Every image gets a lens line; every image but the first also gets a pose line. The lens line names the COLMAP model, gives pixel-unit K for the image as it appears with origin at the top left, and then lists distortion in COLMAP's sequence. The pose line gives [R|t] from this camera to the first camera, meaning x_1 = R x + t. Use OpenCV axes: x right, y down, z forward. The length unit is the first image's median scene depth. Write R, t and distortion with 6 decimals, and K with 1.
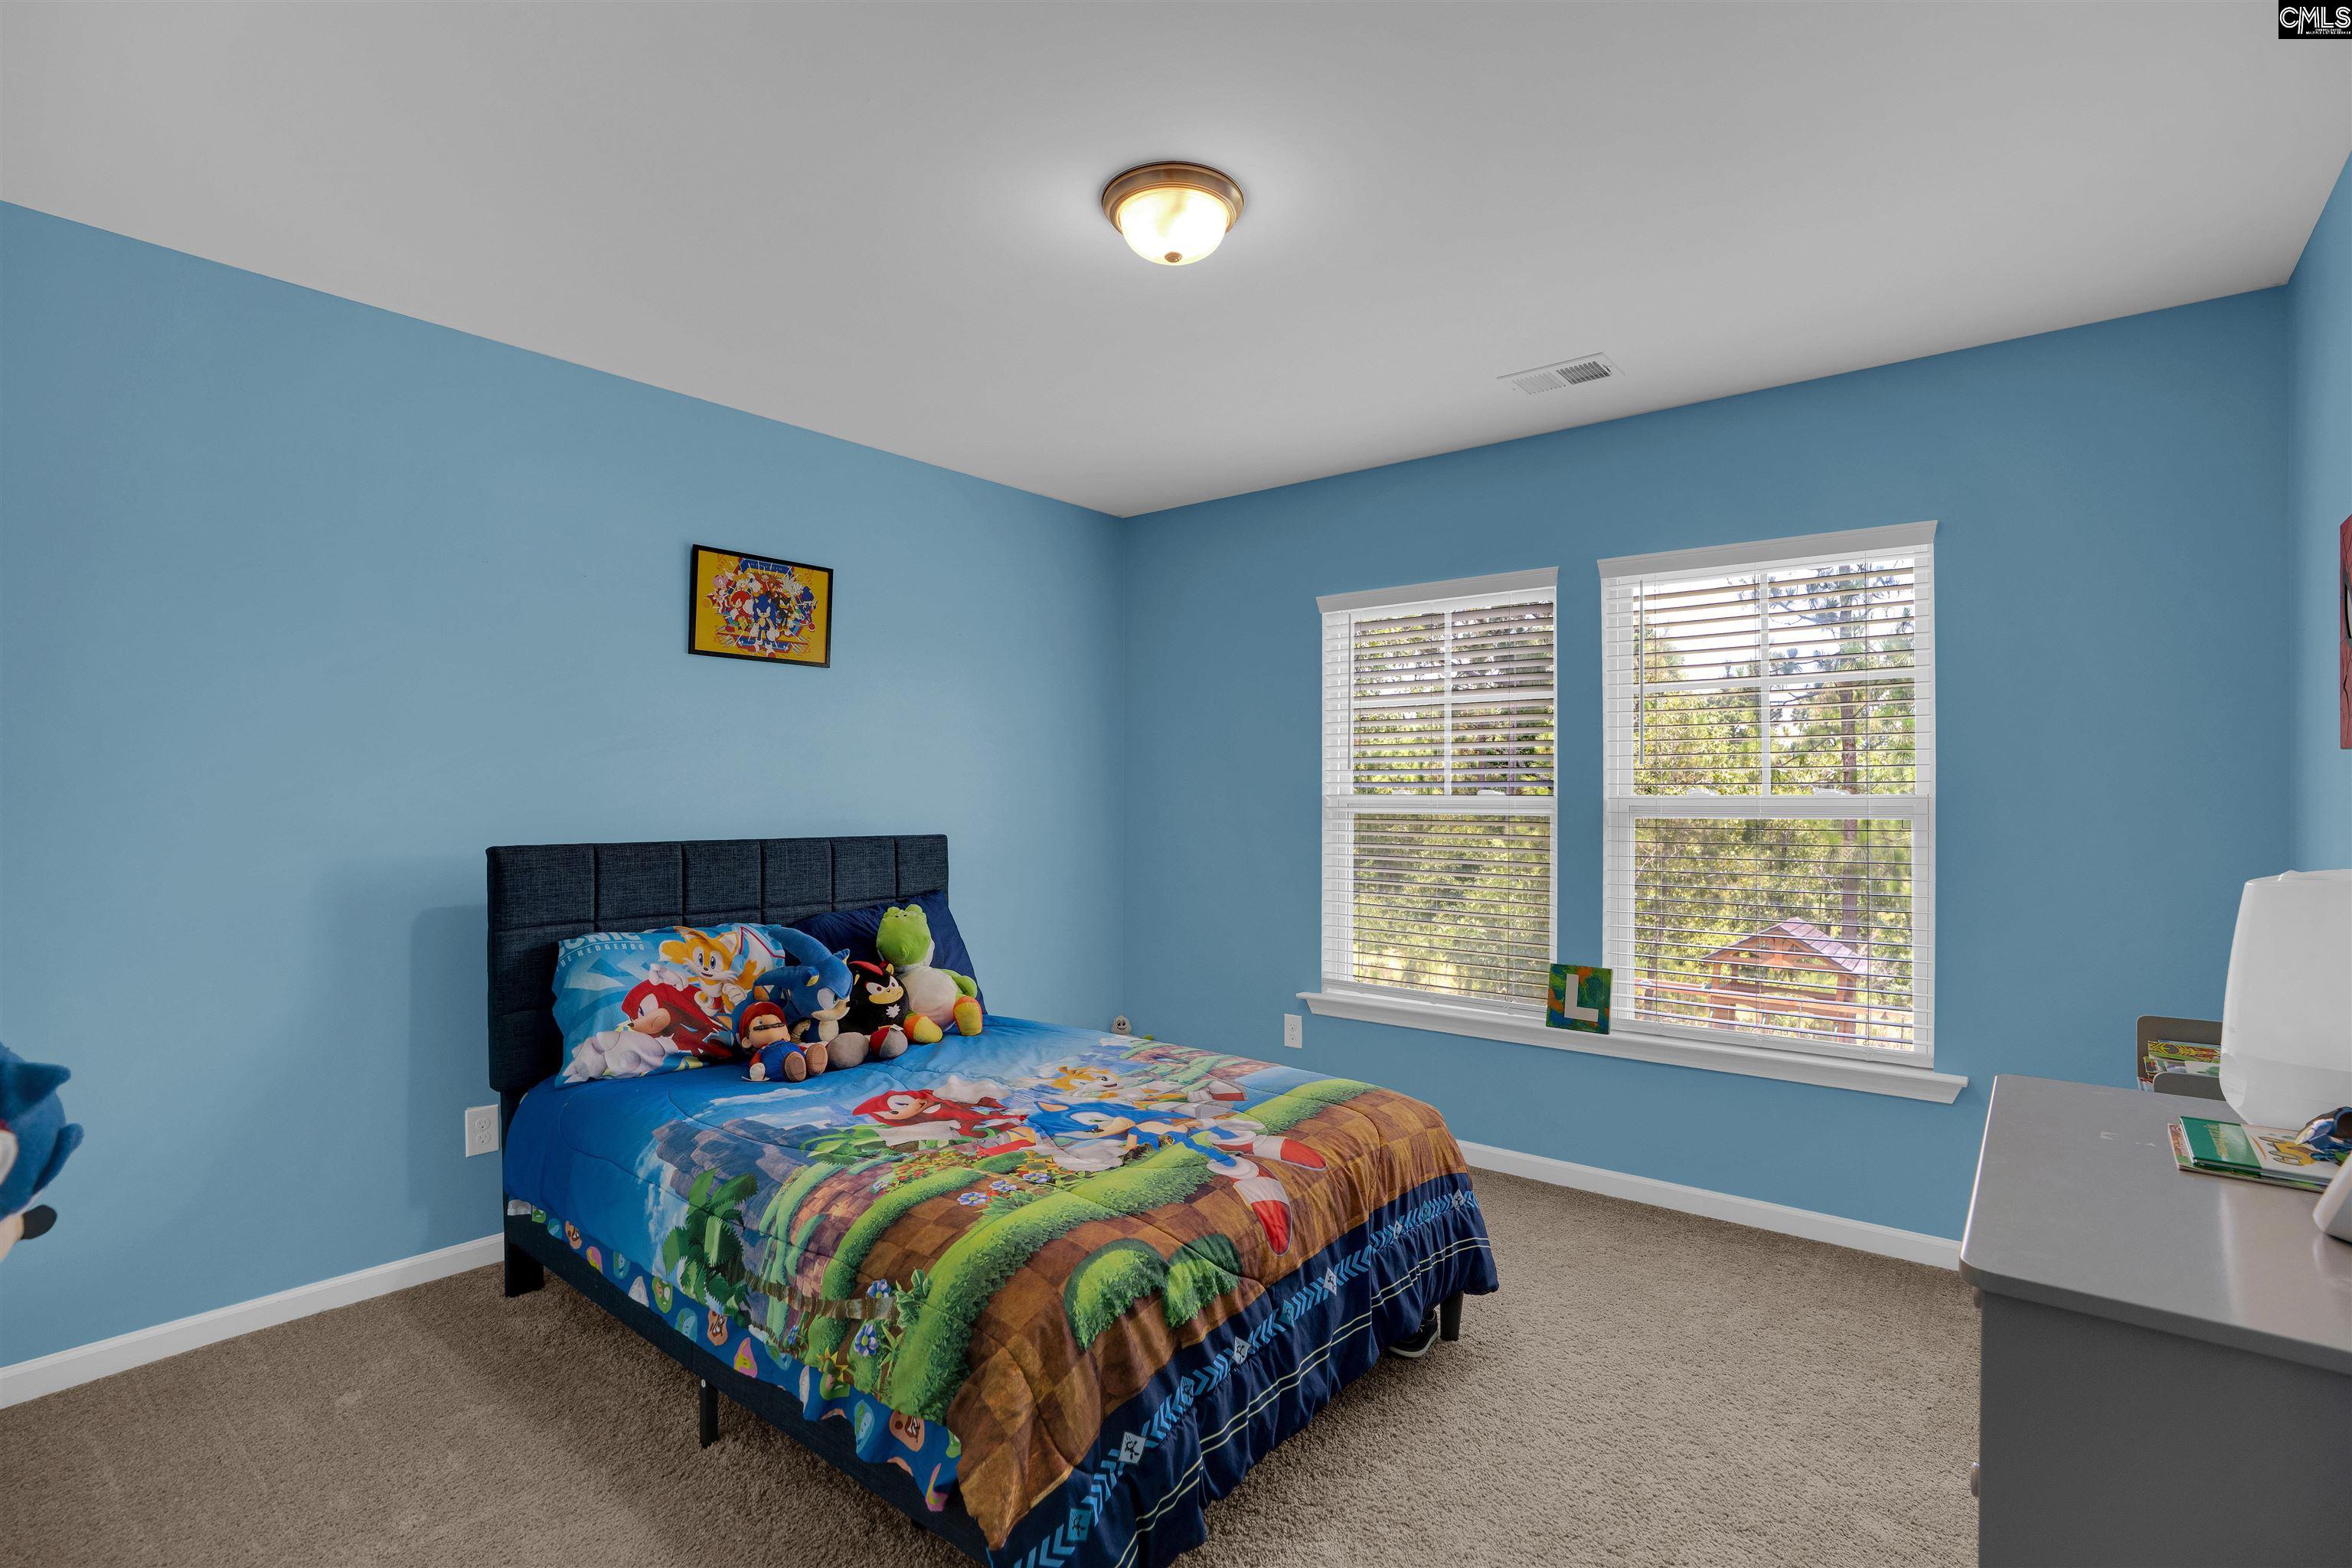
lens RADIAL K [[1090.9, 0, 1166.1], [0, 1090.9, 772.3], [0, 0, 1]] dist [-0.075013, 0.028219]
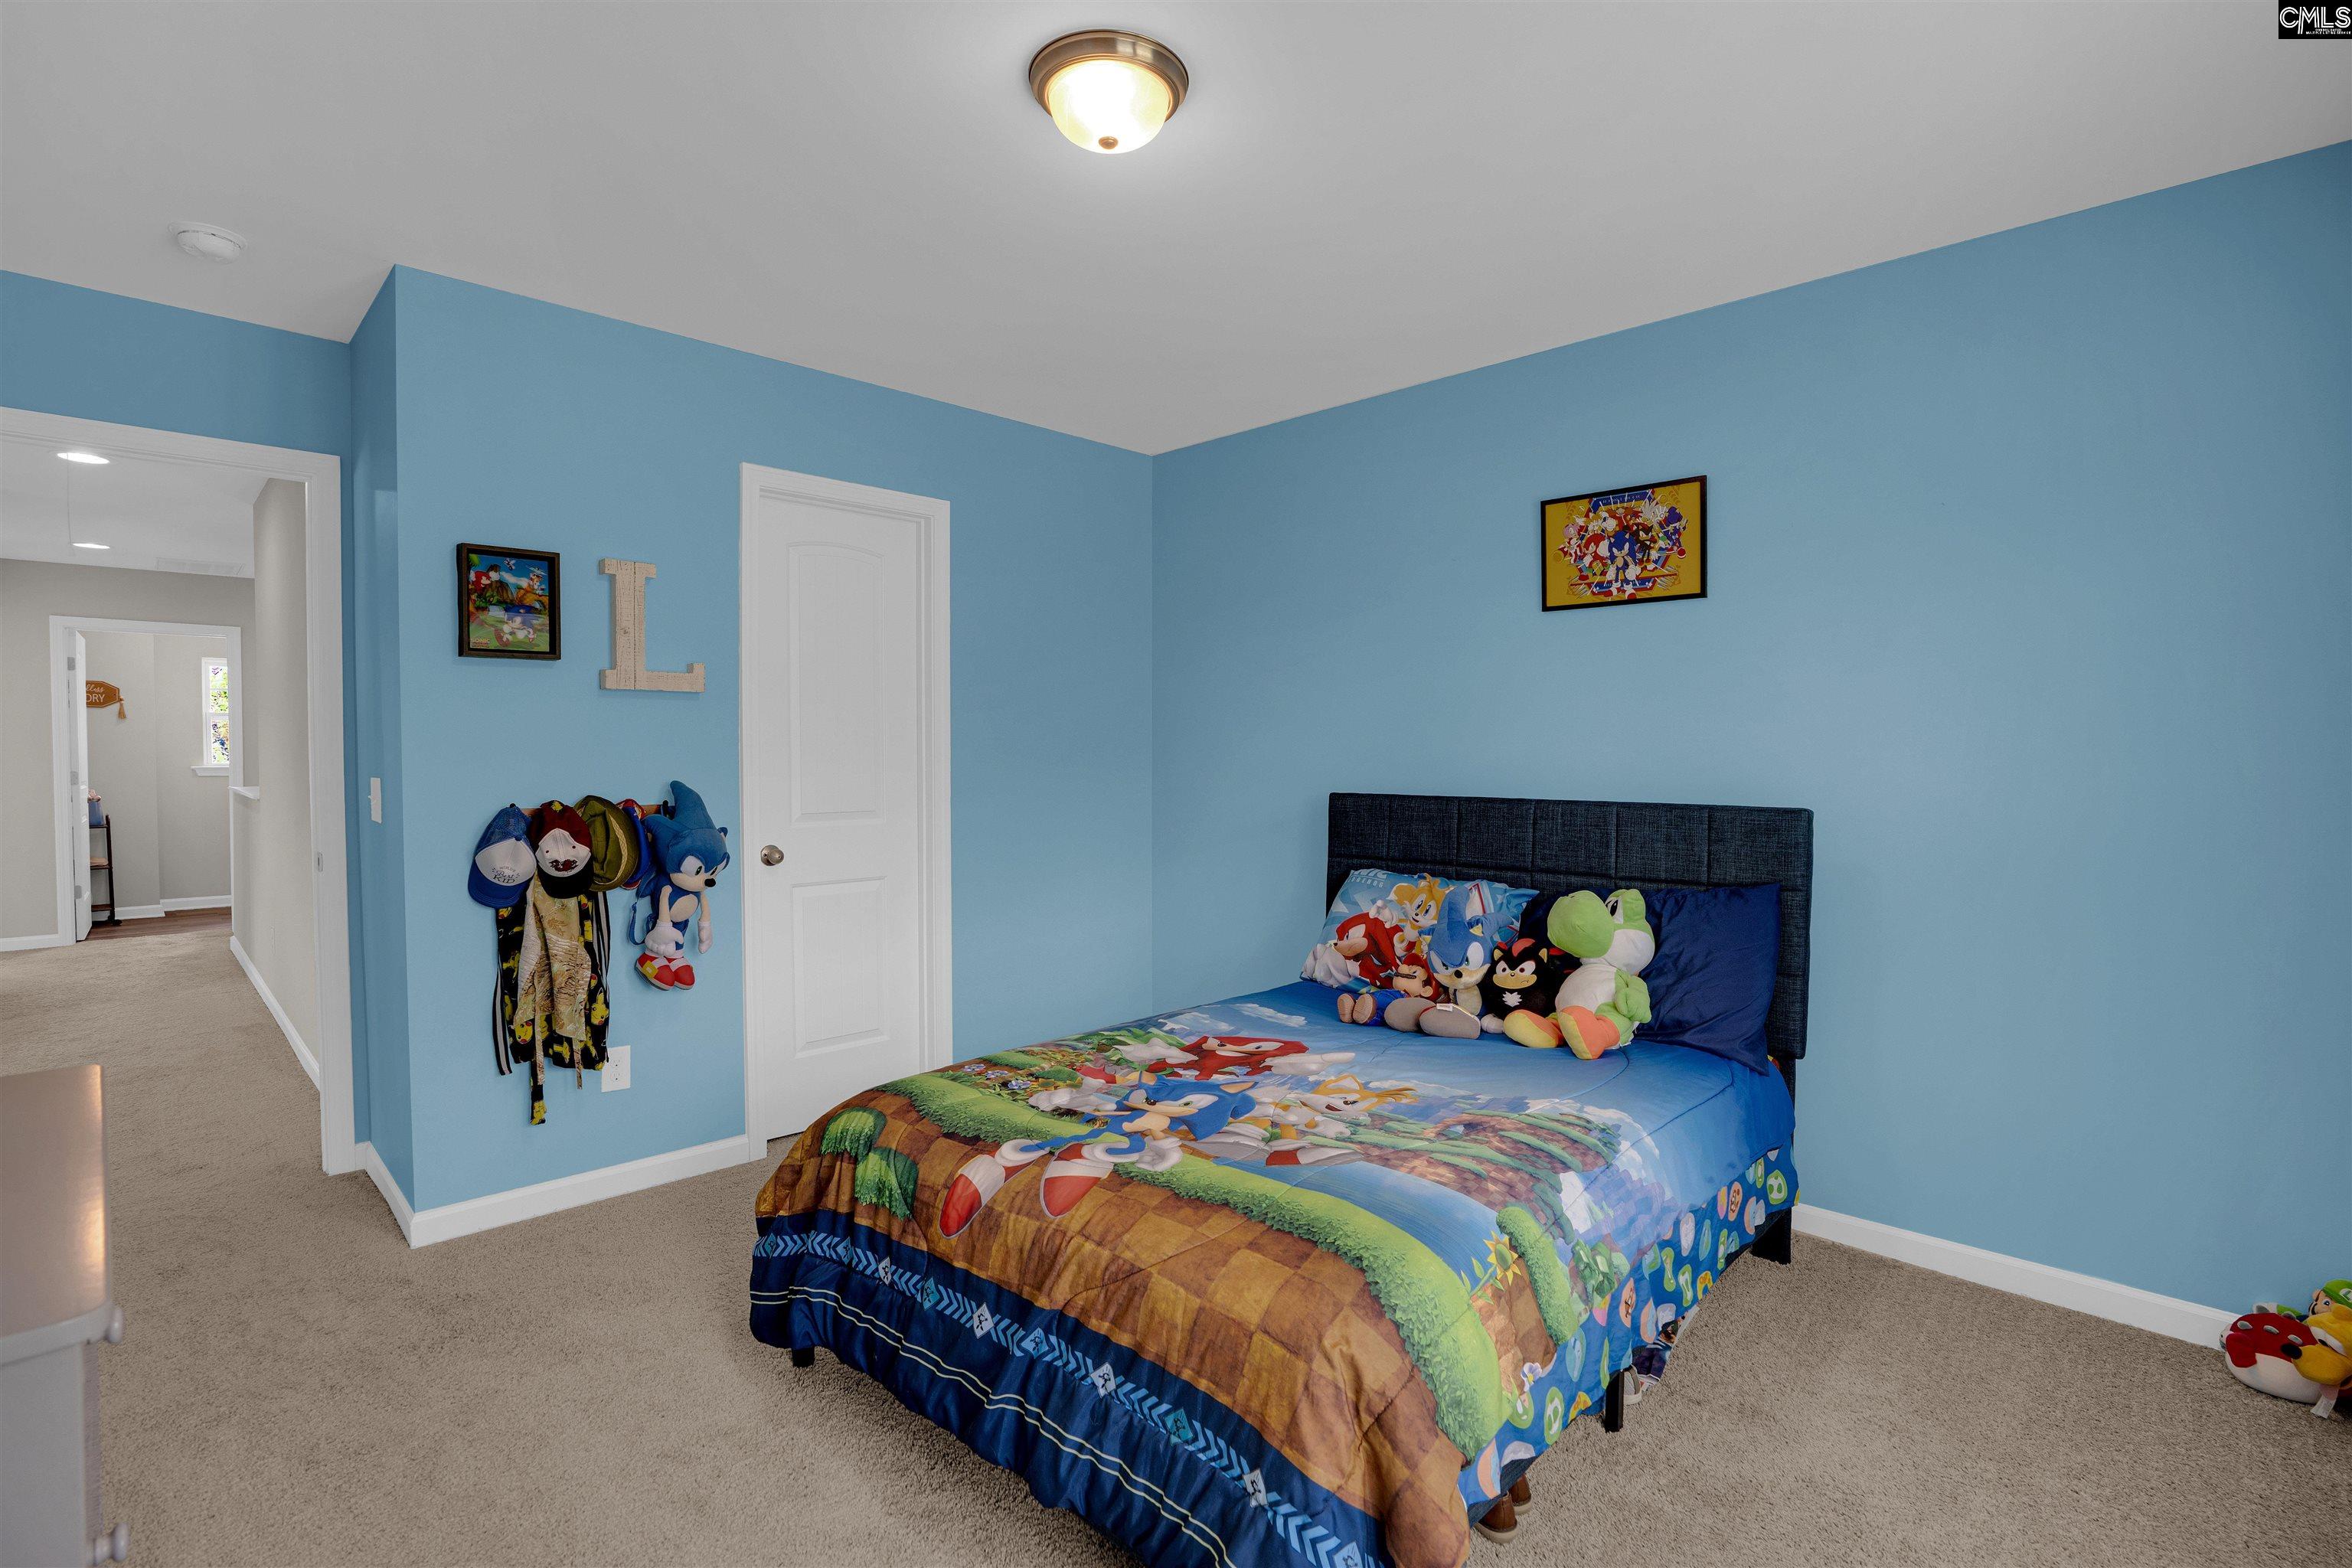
lens RADIAL K [[1090.9, 0, 1166.1], [0, 1090.9, 772.3], [0, 0, 1]] dist [-0.075013, 0.028219]
pose [[-0.073647, 0.011997, -0.997212, 0.613930], [0.018317, 0.999775, 0.010675, 0.022636], [0.997116, -0.017479, -0.073850, 0.761854]]
